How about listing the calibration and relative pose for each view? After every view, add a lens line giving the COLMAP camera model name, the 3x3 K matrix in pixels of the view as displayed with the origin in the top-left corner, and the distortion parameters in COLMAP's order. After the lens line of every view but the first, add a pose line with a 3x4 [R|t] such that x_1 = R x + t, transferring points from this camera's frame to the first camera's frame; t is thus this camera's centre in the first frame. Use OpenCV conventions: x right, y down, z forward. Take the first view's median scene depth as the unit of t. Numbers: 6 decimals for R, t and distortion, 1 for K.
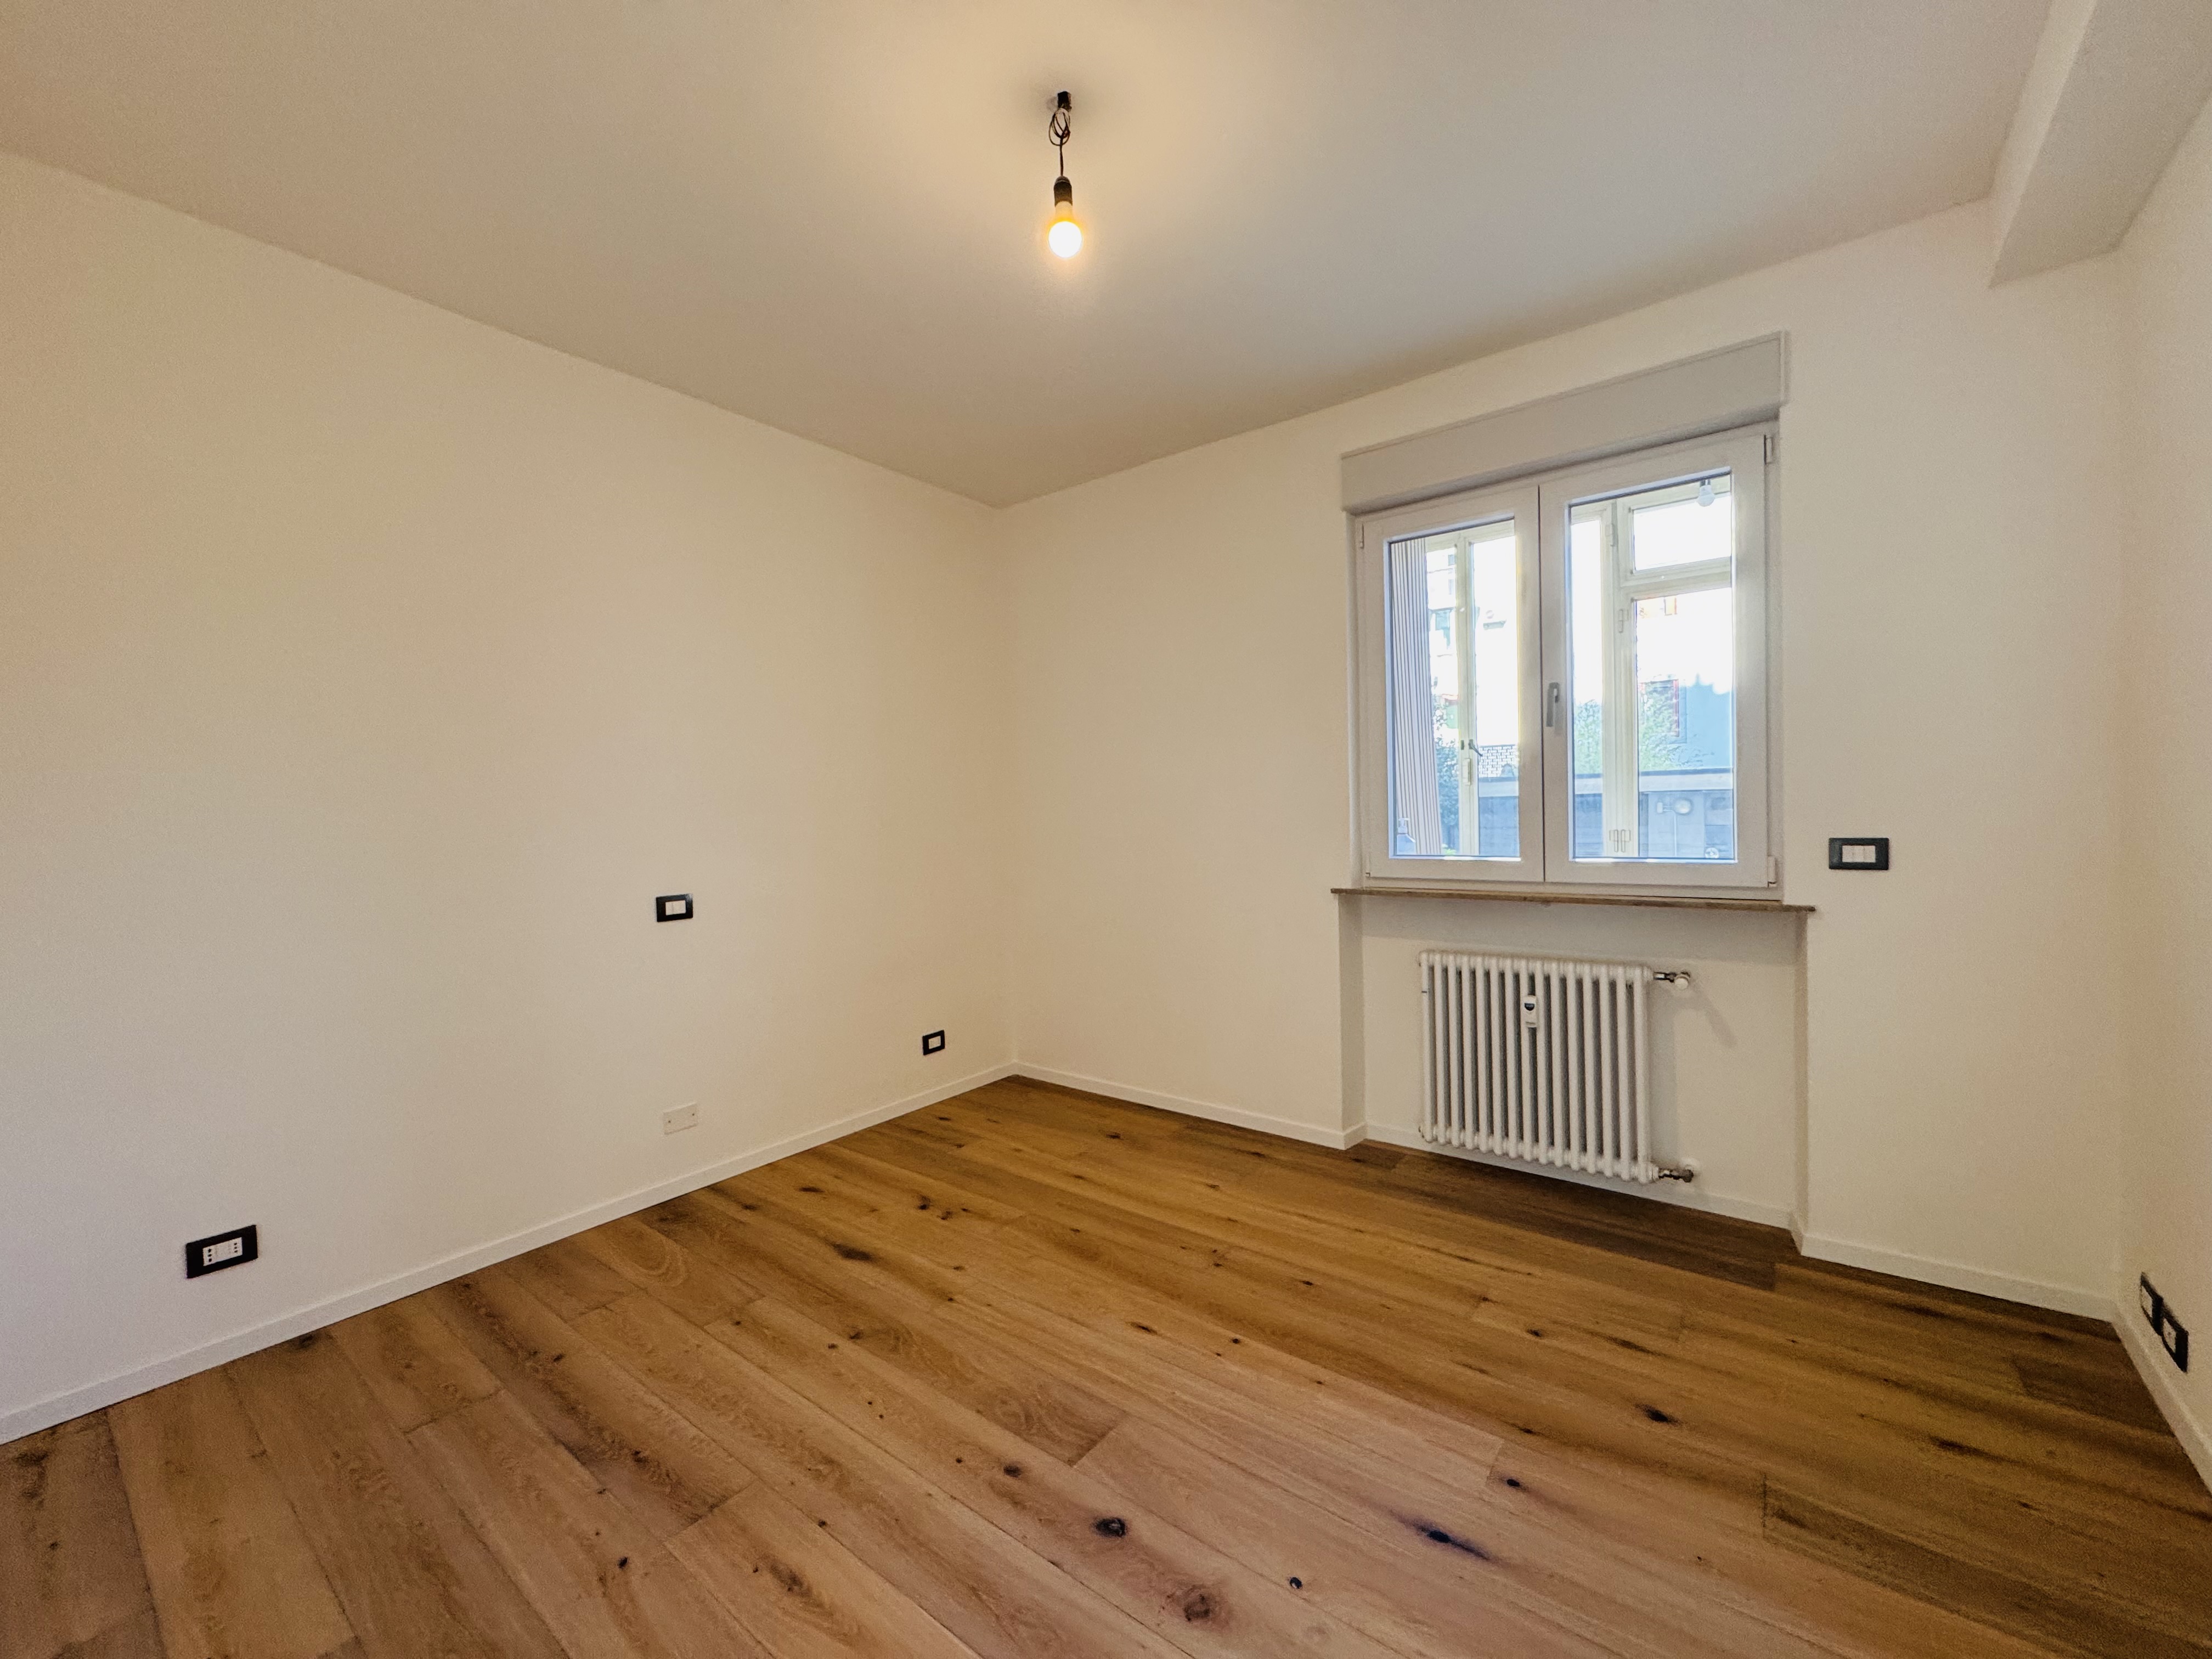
lens RADIAL K [[882.2, 0, 1106.0], [0, 882.2, 829.5], [0, 0, 1]] dist [-0.001401, 0.000081]
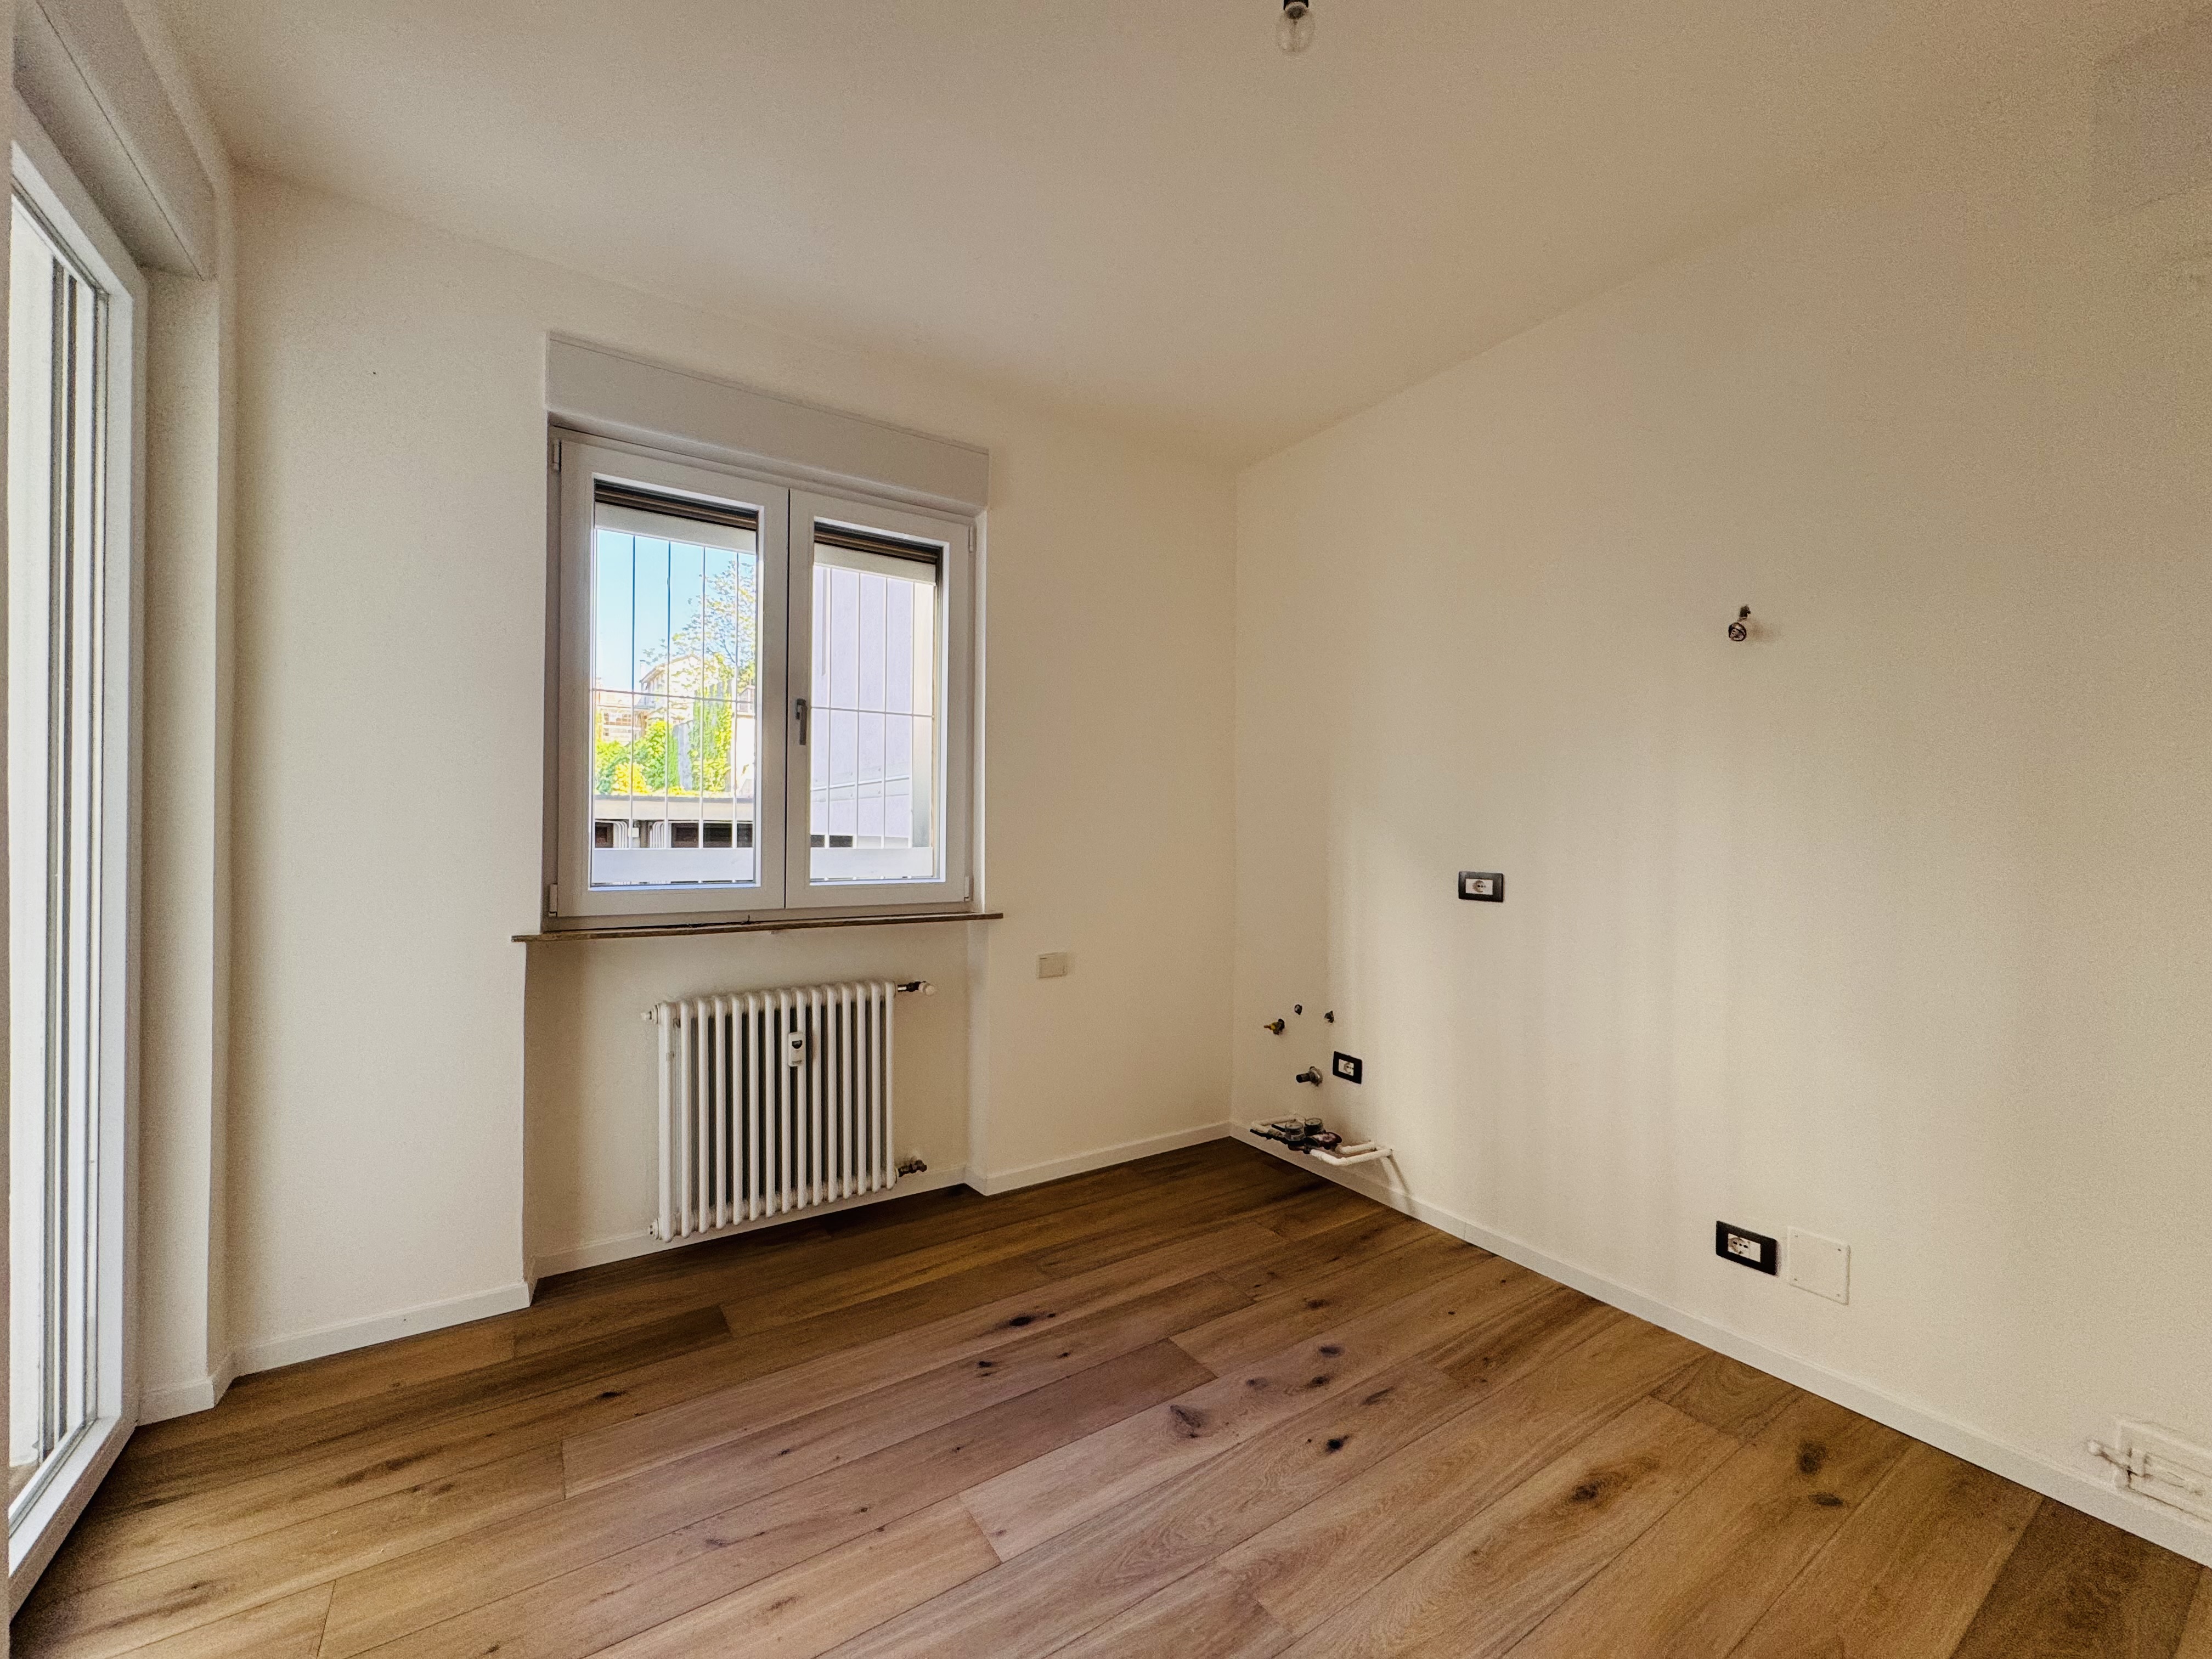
lens RADIAL K [[882.2, 0, 1106.0], [0, 882.2, 829.5], [0, 0, 1]] dist [-0.001401, 0.000081]
pose [[0.316248, 0.016981, 0.948525, -0.322964], [-0.012263, 0.999829, -0.013811, -0.017616], [-0.948597, -0.007264, 0.316402, 0.420416]]
